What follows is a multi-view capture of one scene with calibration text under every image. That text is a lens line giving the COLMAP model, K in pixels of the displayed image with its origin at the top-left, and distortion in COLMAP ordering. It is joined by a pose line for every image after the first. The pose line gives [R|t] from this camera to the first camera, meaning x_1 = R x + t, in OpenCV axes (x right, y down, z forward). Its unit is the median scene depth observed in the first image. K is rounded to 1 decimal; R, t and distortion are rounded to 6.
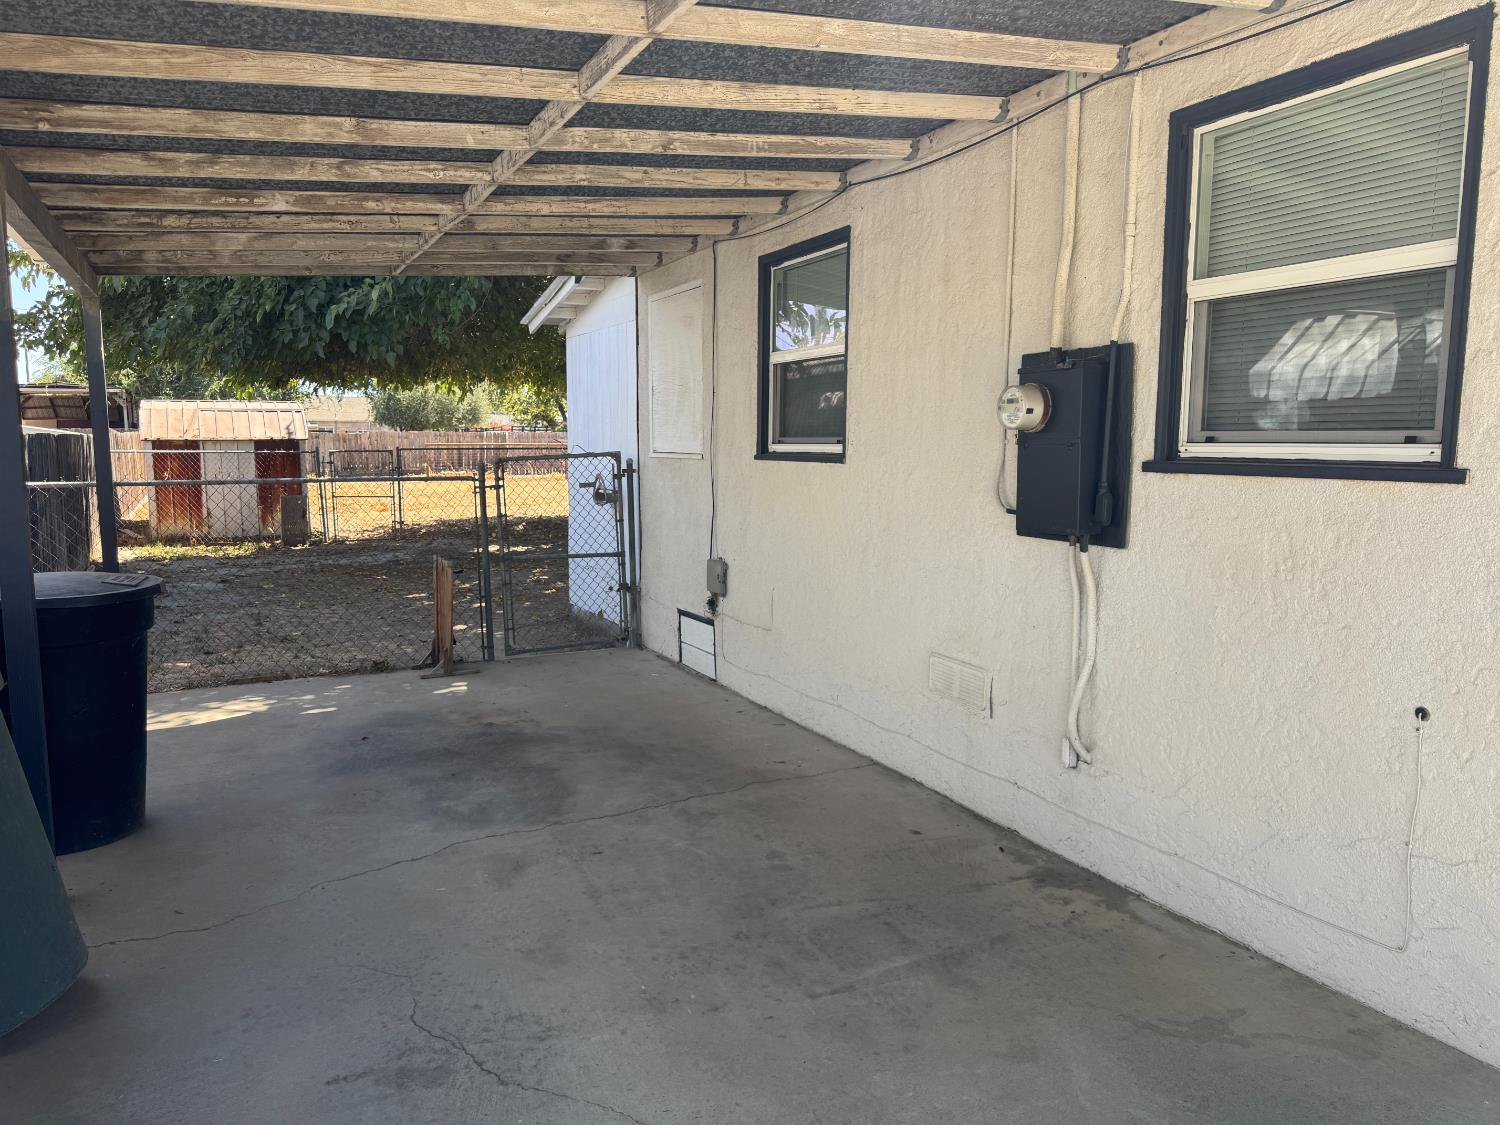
lens RADIAL K [[1056.2, 0, 750.0], [0, 1056.2, 562.5], [0, 0, 1]] dist [-0.000823, -0.000314]
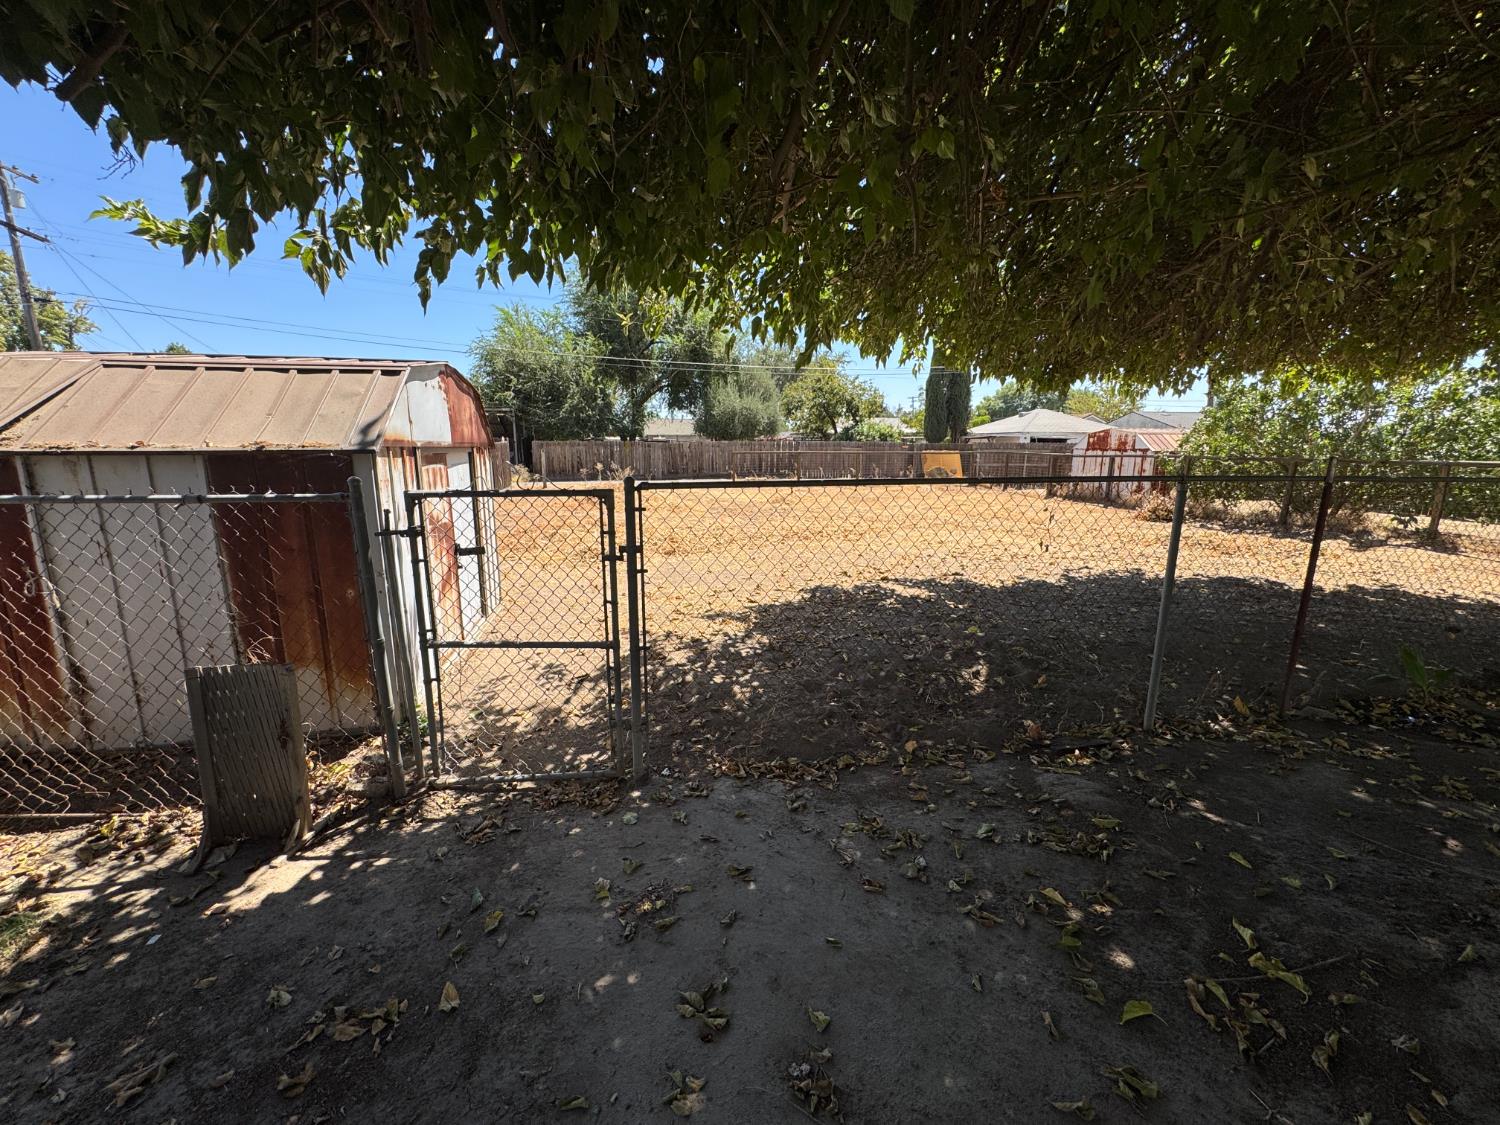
lens RADIAL K [[603.1, 0, 746.3], [0, 603.1, 562.1], [0, 0, 1]] dist [-0.001649, 0.001006]
pose [[0.961817, 0.061168, -0.266771, -0.125786], [-0.041528, 0.996036, 0.078656, -0.050411], [0.270525, -0.064574, 0.960545, 0.416255]]
